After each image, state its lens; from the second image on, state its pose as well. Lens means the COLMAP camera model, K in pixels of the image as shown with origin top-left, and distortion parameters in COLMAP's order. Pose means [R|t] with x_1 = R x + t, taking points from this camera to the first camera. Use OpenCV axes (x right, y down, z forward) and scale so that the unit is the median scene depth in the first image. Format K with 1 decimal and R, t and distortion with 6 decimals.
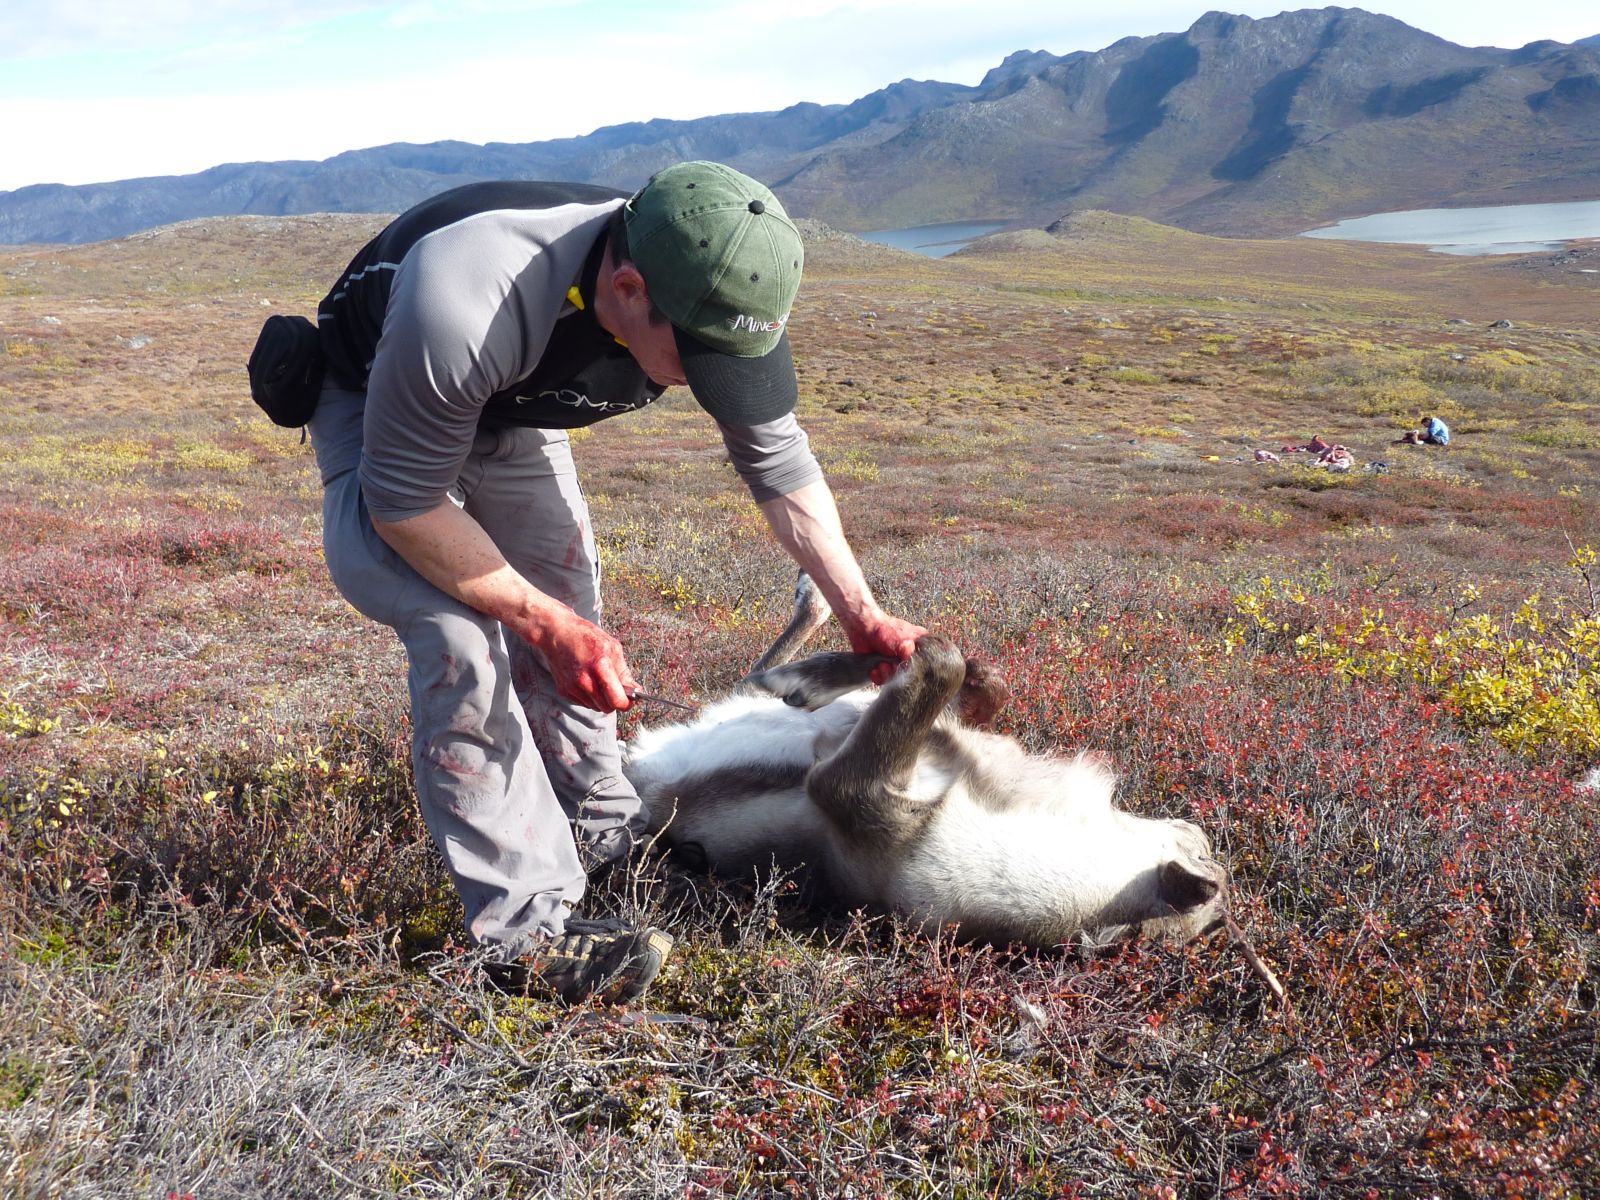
lens RADIAL K [[1254.7, 0, 802.7], [0, 1254.7, 592.8], [0, 0, 1]] dist [-0.023691, 0.005126]
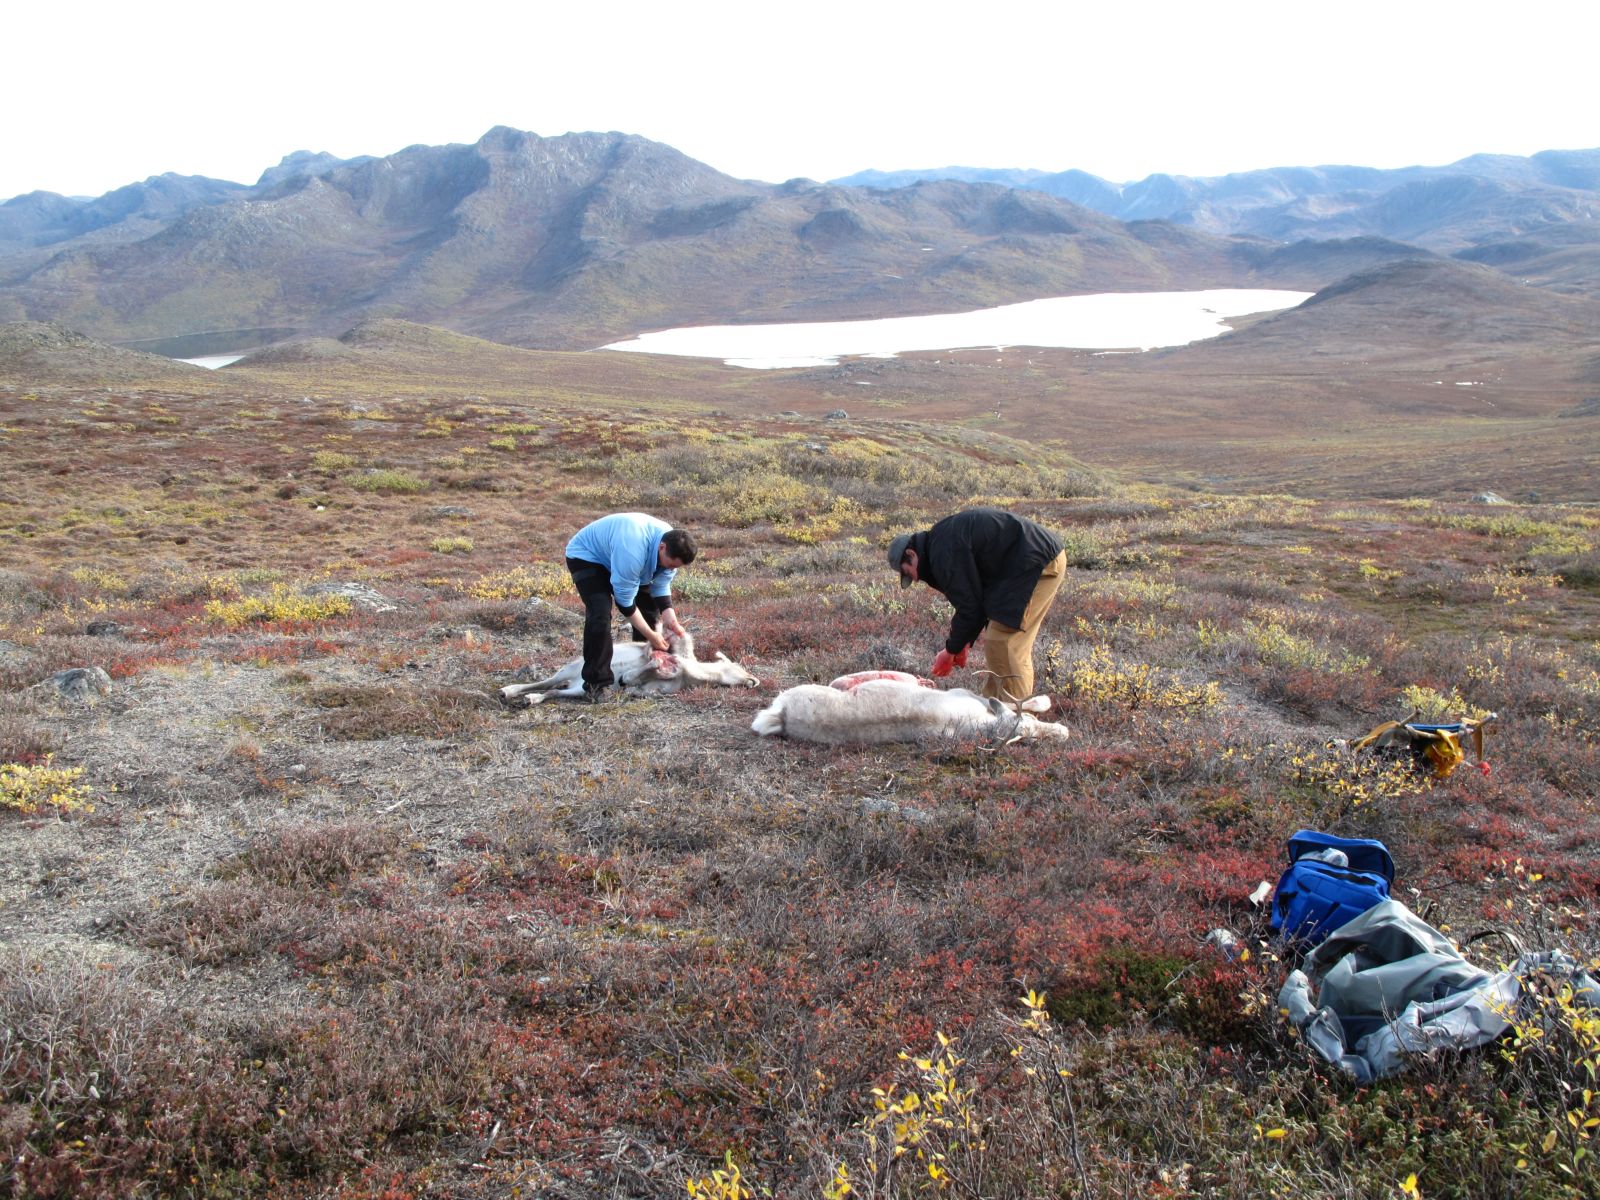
lens RADIAL K [[1375.1, 0, 804.3], [0, 1375.1, 607.3], [0, 0, 1]] dist [-0.157184, 0.143258]
pose [[0.872657, -0.068074, 0.483566, 0.091146], [0.110927, 0.991983, -0.060537, -0.035750], [-0.475569, 0.106468, 0.873212, 0.246371]]
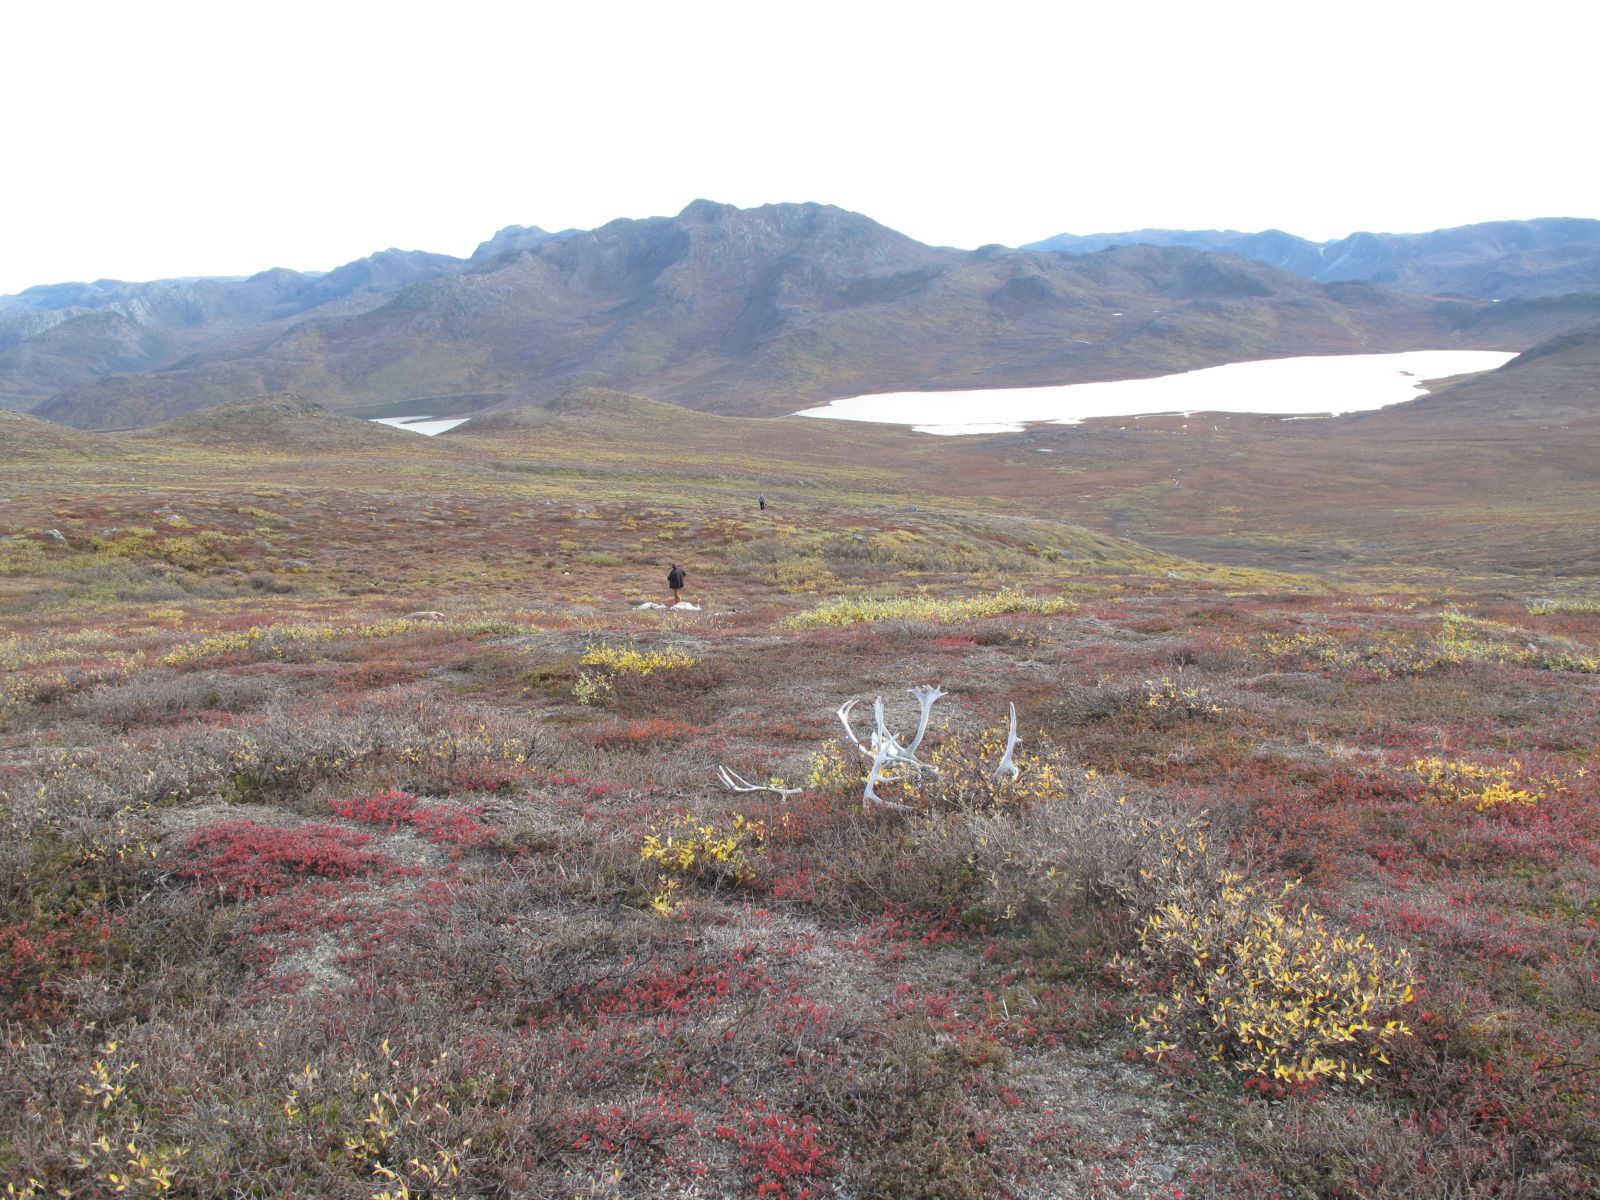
lens RADIAL K [[1371.0, 0, 792.9], [0, 1371.0, 601.9], [0, 0, 1]] dist [-0.132371, 0.120388]
pose [[0.935171, -0.031962, 0.352751, -0.023688], [0.080283, 0.989127, -0.123216, 0.037073], [-0.344978, 0.143549, 0.927569, -0.232451]]
